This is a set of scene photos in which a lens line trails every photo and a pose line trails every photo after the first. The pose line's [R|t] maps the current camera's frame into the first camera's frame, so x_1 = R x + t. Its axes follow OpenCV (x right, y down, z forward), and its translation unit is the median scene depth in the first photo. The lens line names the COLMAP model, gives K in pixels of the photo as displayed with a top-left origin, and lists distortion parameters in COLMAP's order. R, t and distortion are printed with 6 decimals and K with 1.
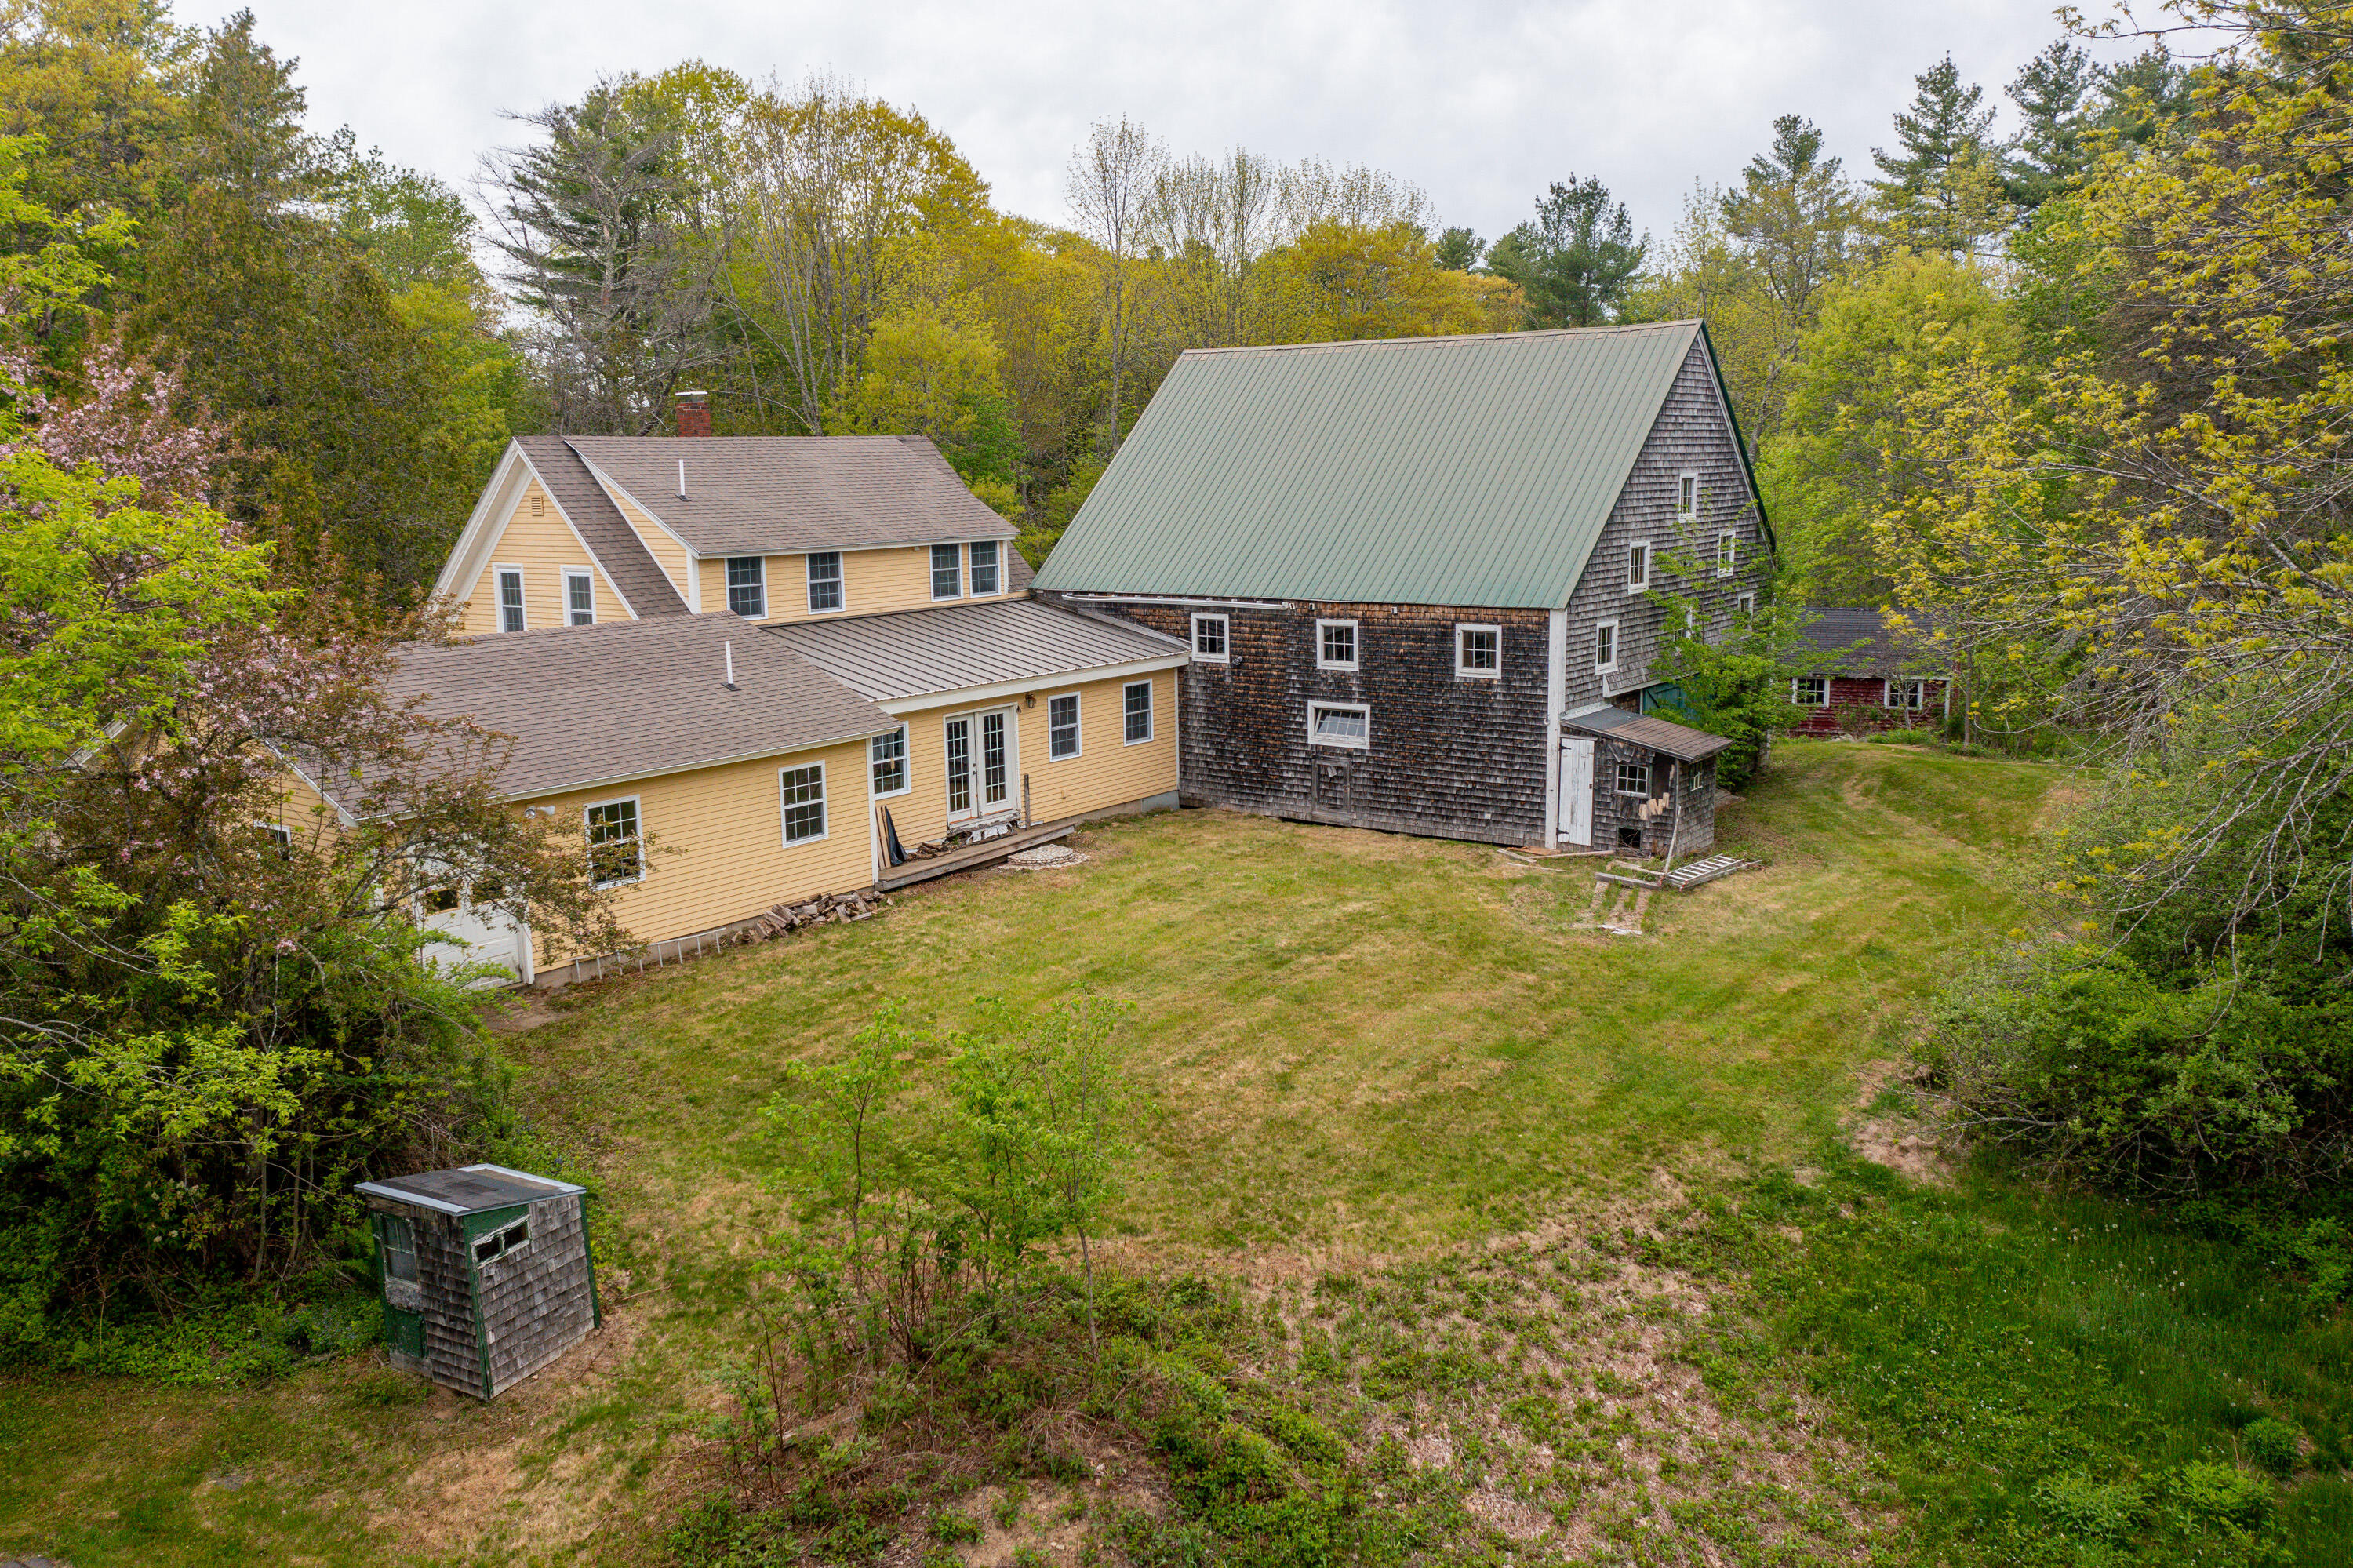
lens RADIAL K [[1875.3, 0, 1169.3], [0, 1875.3, 789.2], [0, 0, 1]] dist [-0.015201, -0.002053]
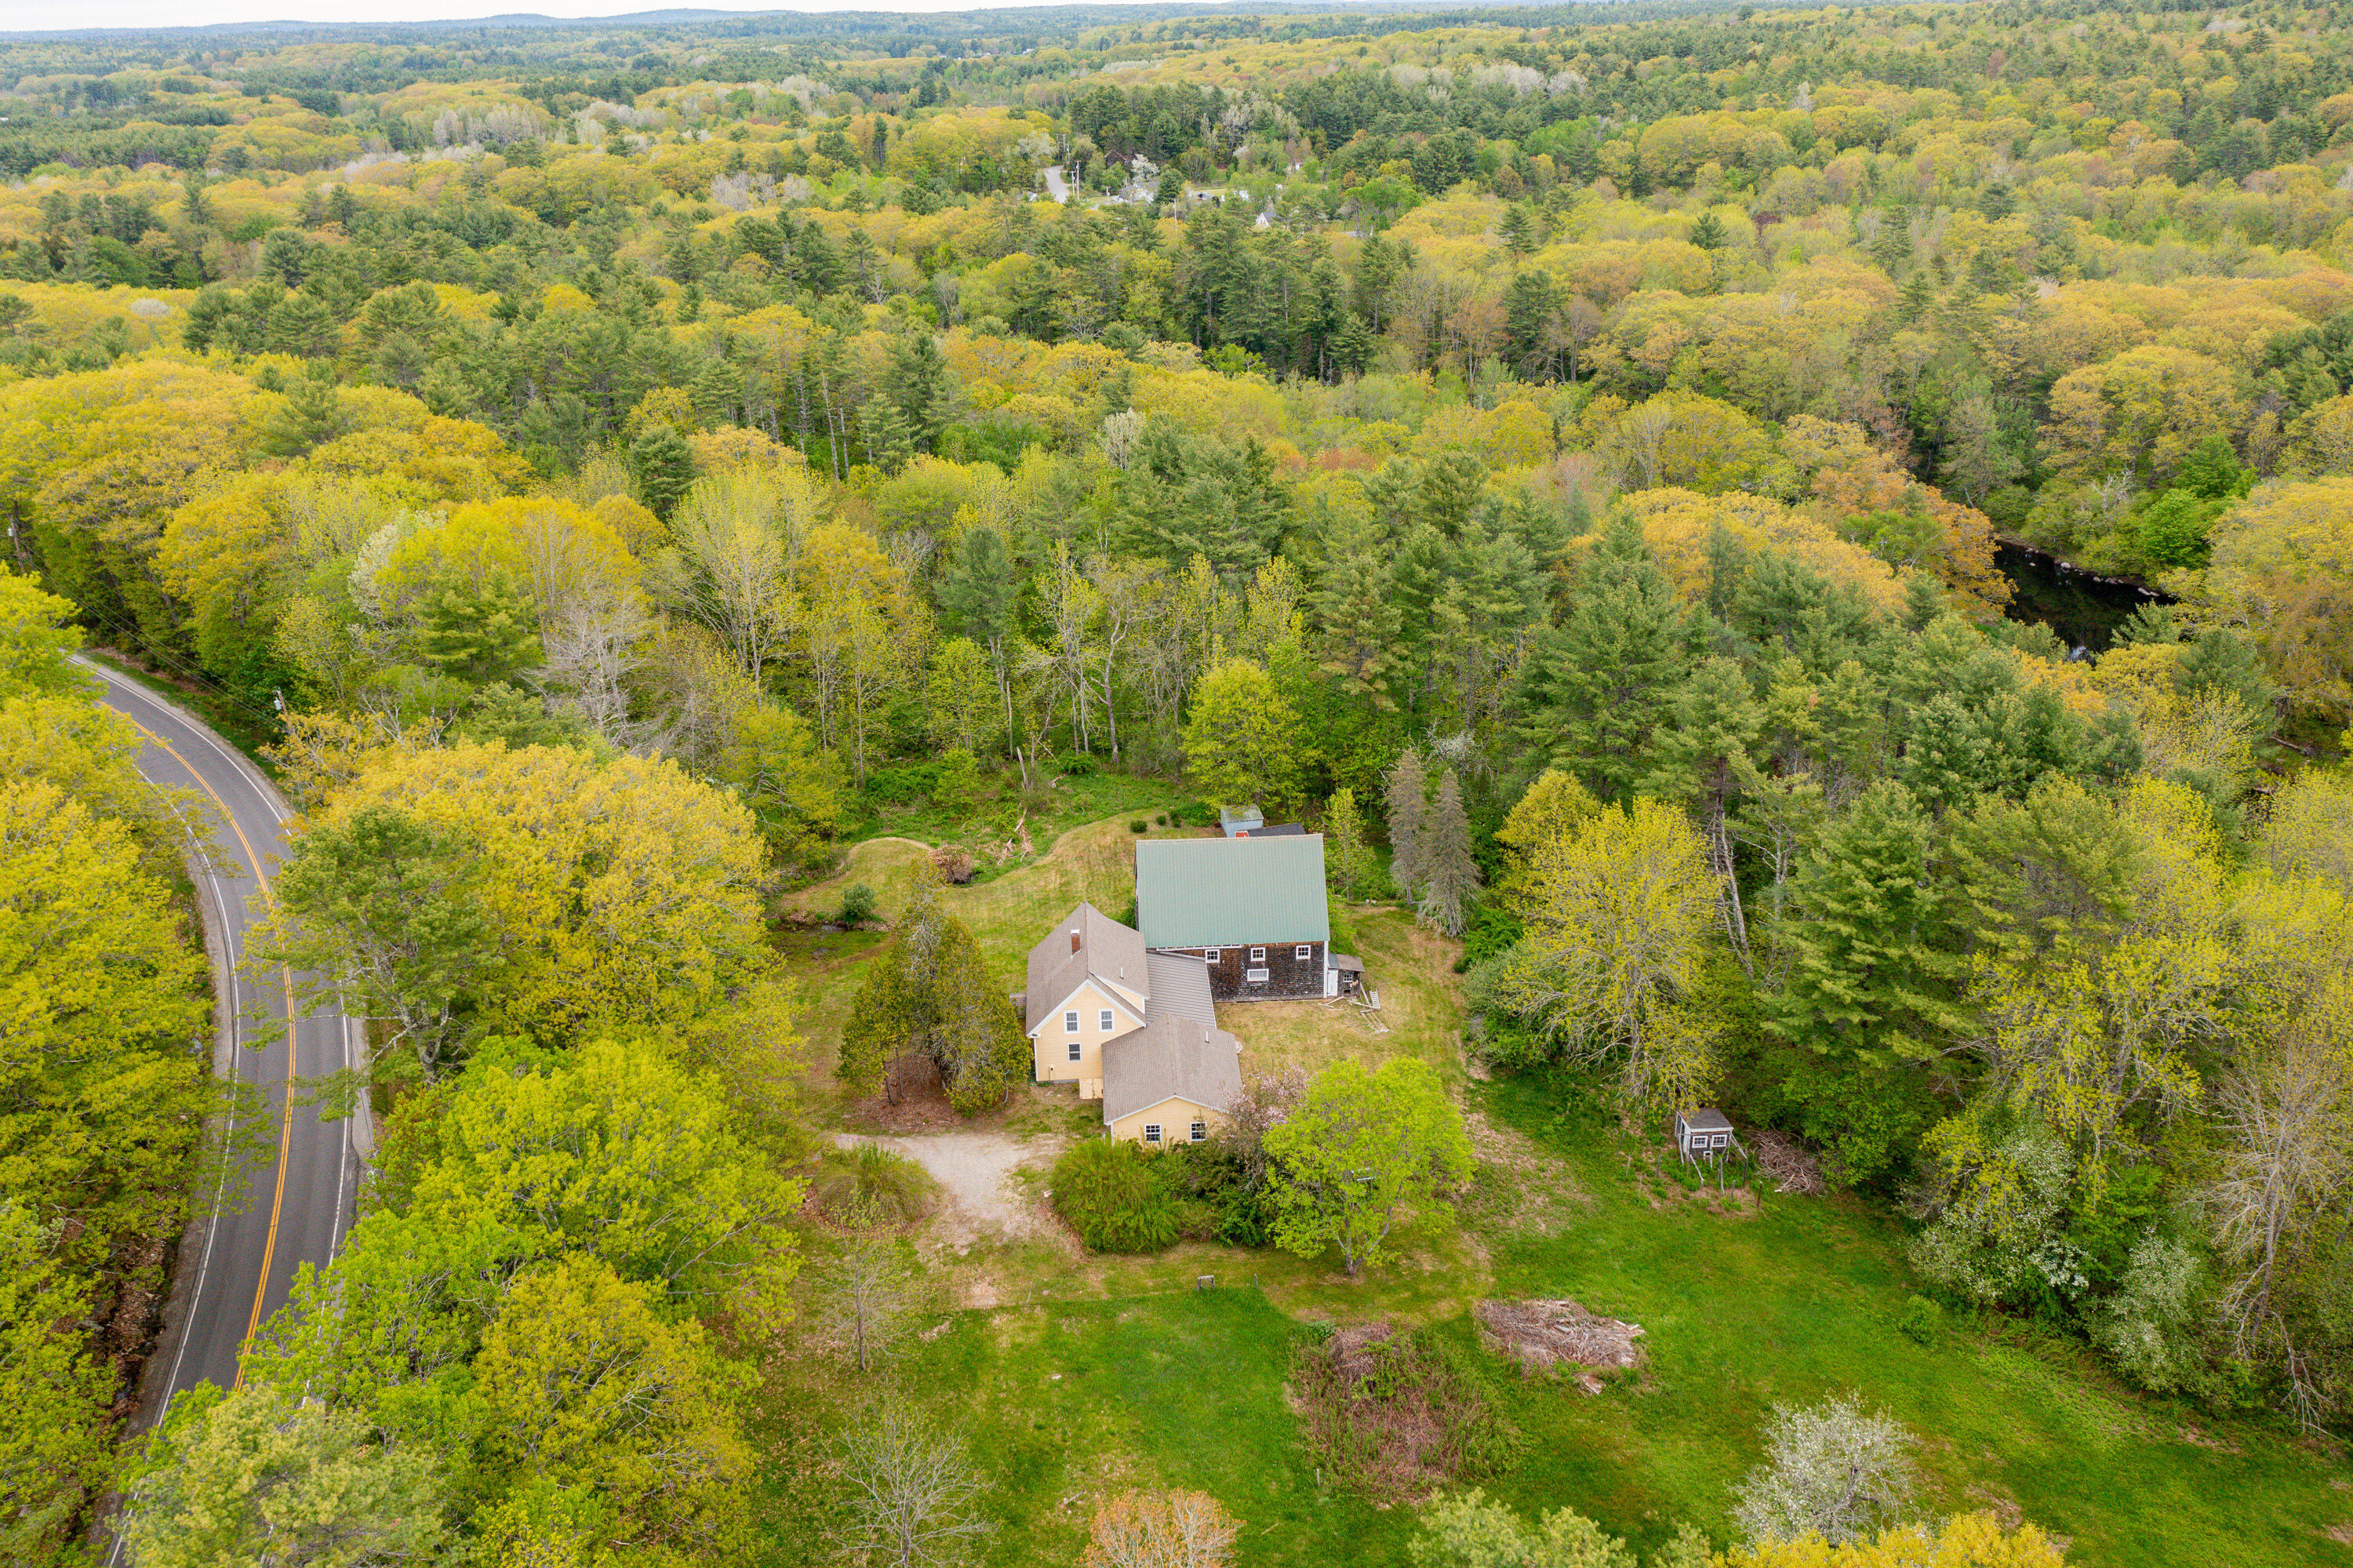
lens RADIAL K [[1875.3, 0, 1174.8], [0, 1875.3, 783.5], [0, 0, 1]] dist [-0.015201, -0.002053]
pose [[0.762779, -0.245641, 0.598188, -2.073703], [0.116146, 0.962042, 0.246951, -1.286325], [-0.636143, -0.118892, 0.762356, -1.540531]]
